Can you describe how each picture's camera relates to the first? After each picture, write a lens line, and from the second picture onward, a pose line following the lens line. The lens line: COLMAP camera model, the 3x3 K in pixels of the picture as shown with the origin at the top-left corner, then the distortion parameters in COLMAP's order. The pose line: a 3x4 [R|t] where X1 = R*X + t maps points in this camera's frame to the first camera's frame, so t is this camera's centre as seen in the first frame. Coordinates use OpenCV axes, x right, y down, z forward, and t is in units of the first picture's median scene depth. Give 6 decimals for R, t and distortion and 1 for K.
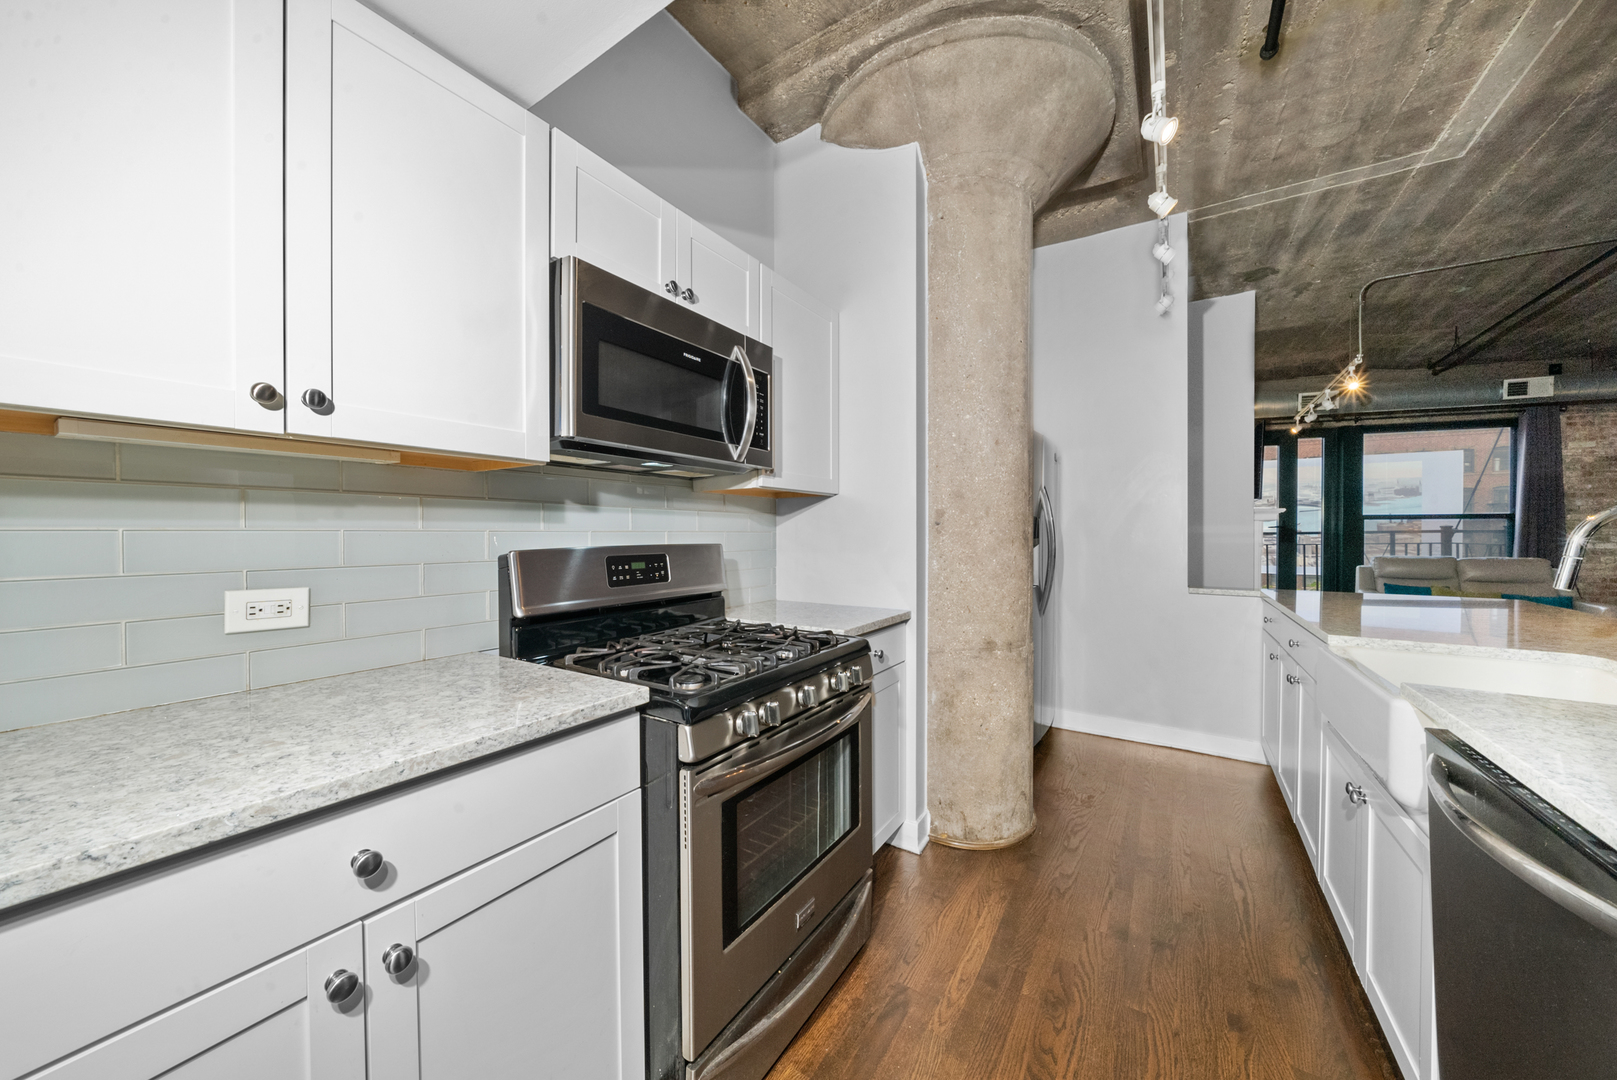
lens RADIAL K [[563.3, 0, 800.5], [0, 563.3, 537.4], [0, 0, 1]] dist [-0.005343, 0.000155]
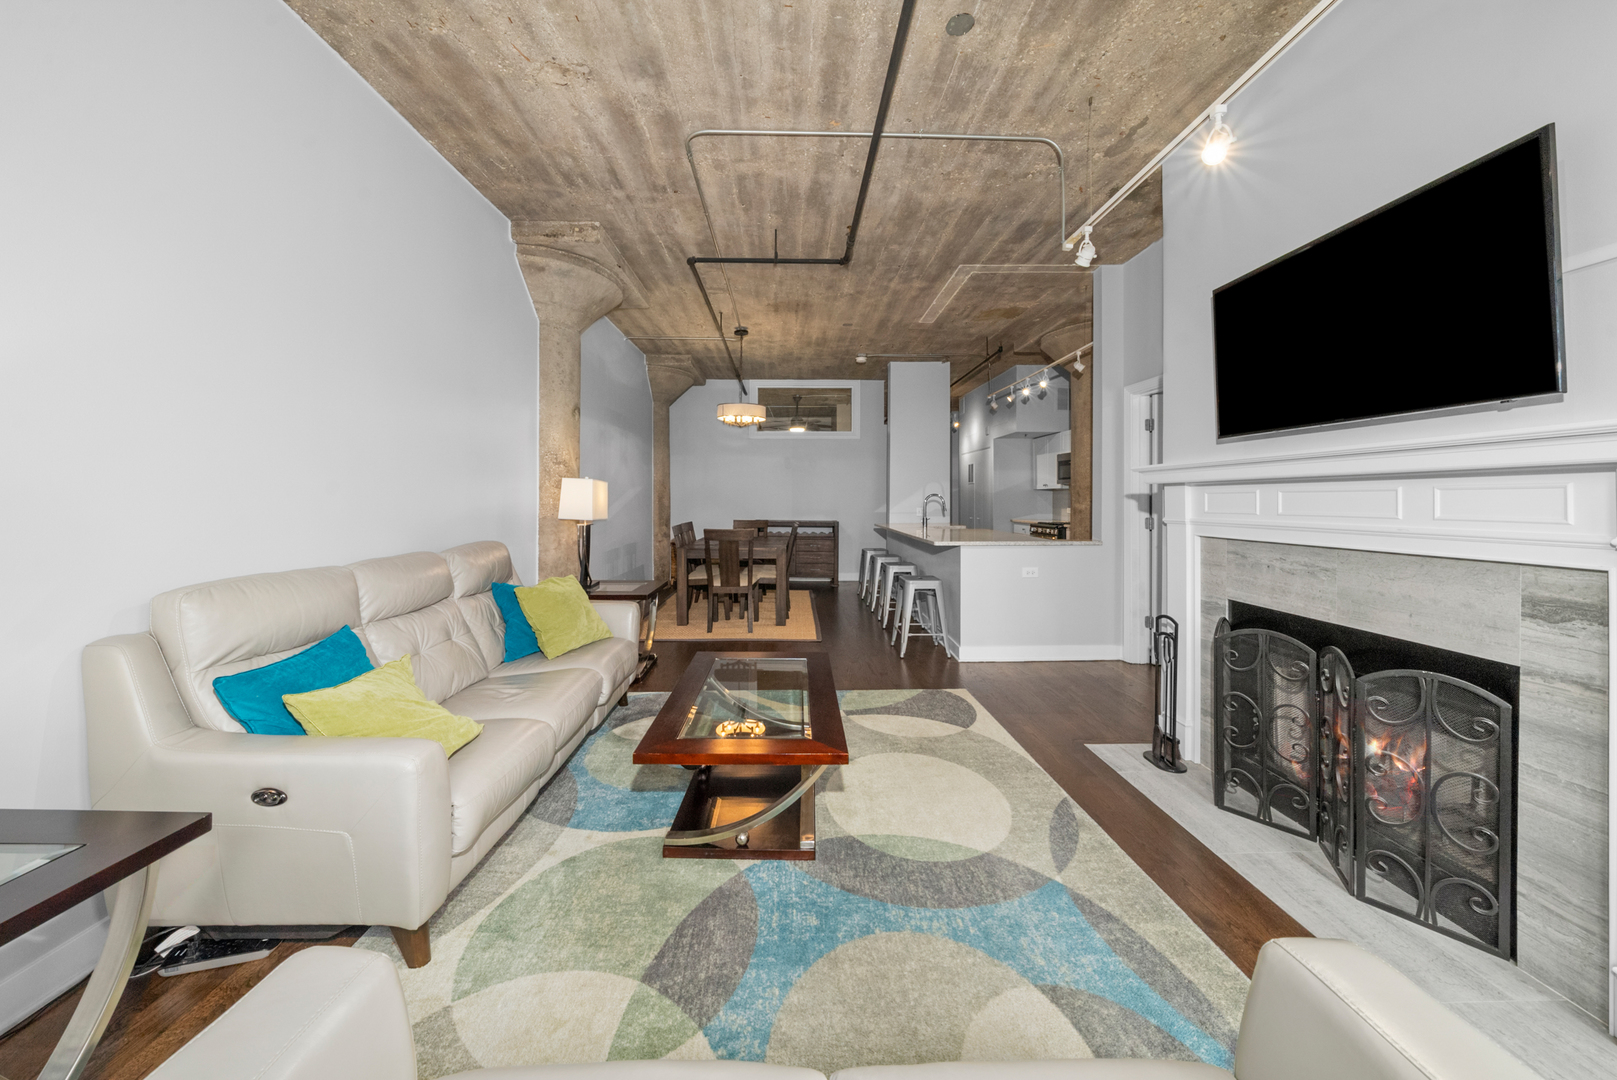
lens RADIAL K [[570.3, 0, 798.3], [0, 570.3, 495.0], [0, 0, 1]] dist [-0.001457, -0.000104]
pose [[-0.827318, -0.003570, -0.561723, 3.040942], [-0.005349, 0.999985, 0.001523, -0.029347], [0.561709, 0.004264, -0.827324, 2.562131]]
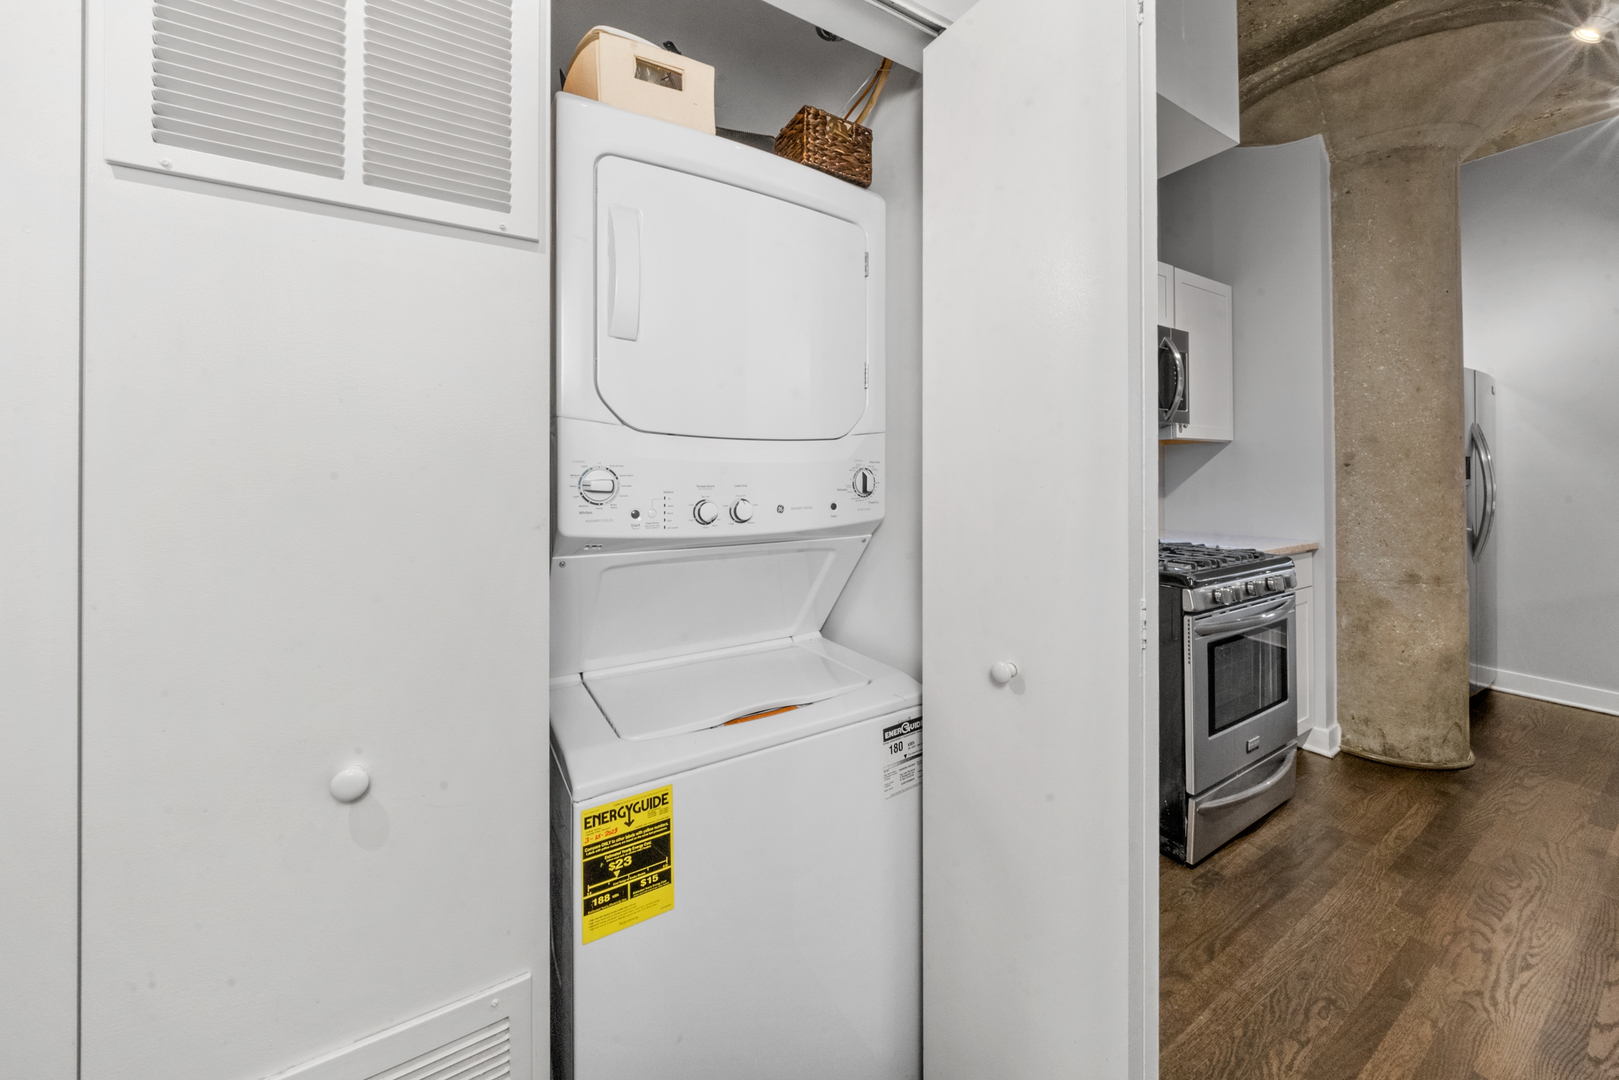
lens RADIAL K [[573.5, 0, 803.1], [0, 573.5, 470.7], [0, 0, 1]] dist [-0.003411, -0.000095]
pose [[0.900506, -0.006168, -0.434800, -0.235395], [-0.001052, 0.999866, -0.016362, 0.005915], [0.434843, 0.015192, 0.900378, -0.490344]]
